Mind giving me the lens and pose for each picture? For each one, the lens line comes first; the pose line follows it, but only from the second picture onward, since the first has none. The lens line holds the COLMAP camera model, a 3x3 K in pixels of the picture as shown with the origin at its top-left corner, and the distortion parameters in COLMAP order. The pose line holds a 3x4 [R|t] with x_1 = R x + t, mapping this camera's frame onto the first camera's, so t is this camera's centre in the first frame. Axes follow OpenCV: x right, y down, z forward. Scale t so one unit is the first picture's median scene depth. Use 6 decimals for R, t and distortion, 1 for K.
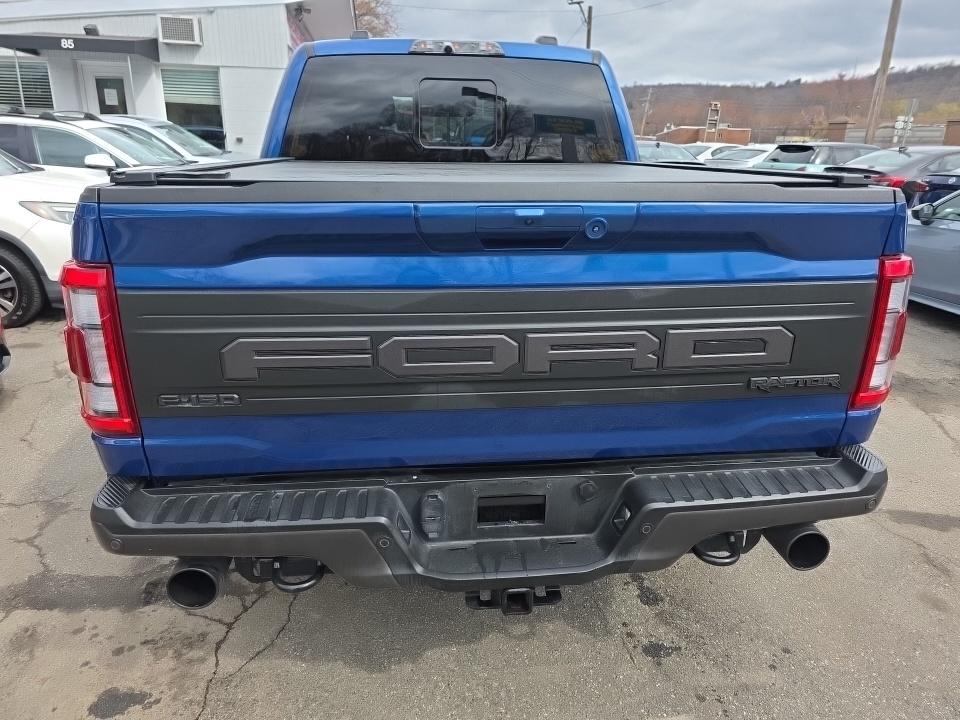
lens RADIAL K [[643.0, 0, 485.3], [0, 643.0, 344.3], [0, 0, 1]] dist [0.053166, -0.044431]
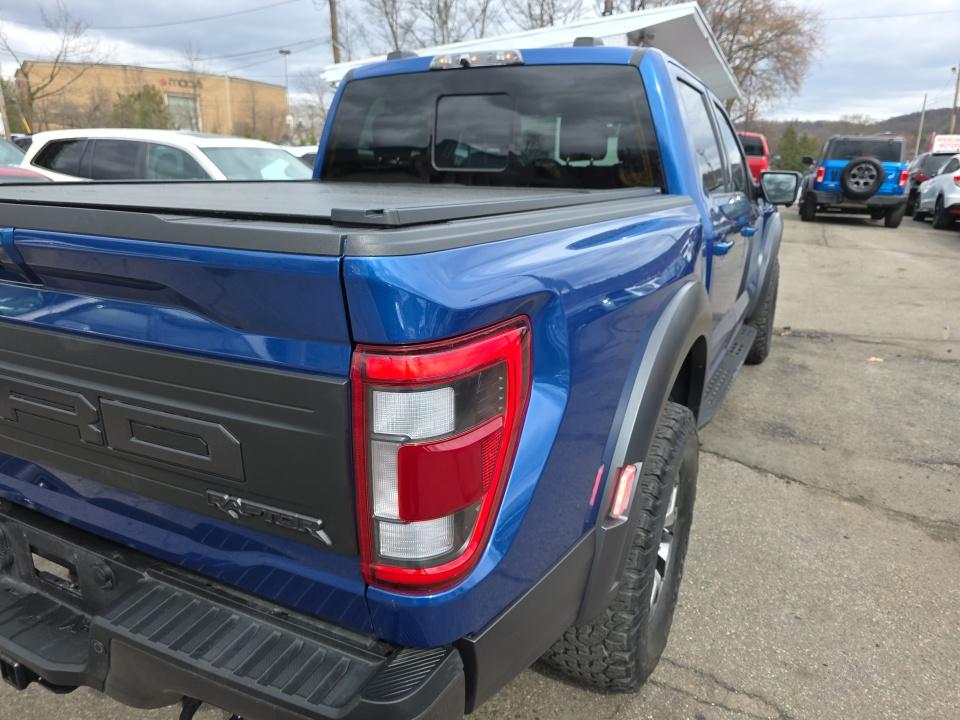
lens RADIAL K [[648.7, 0, 501.7], [0, 648.7, 332.9], [0, 0, 1]] dist [0.024852, -0.001861]
pose [[0.837652, 0.132140, -0.529979, 0.778812], [-0.160298, 0.987042, -0.007257, -0.120468], [0.522153, 0.091034, 0.847980, 0.423528]]
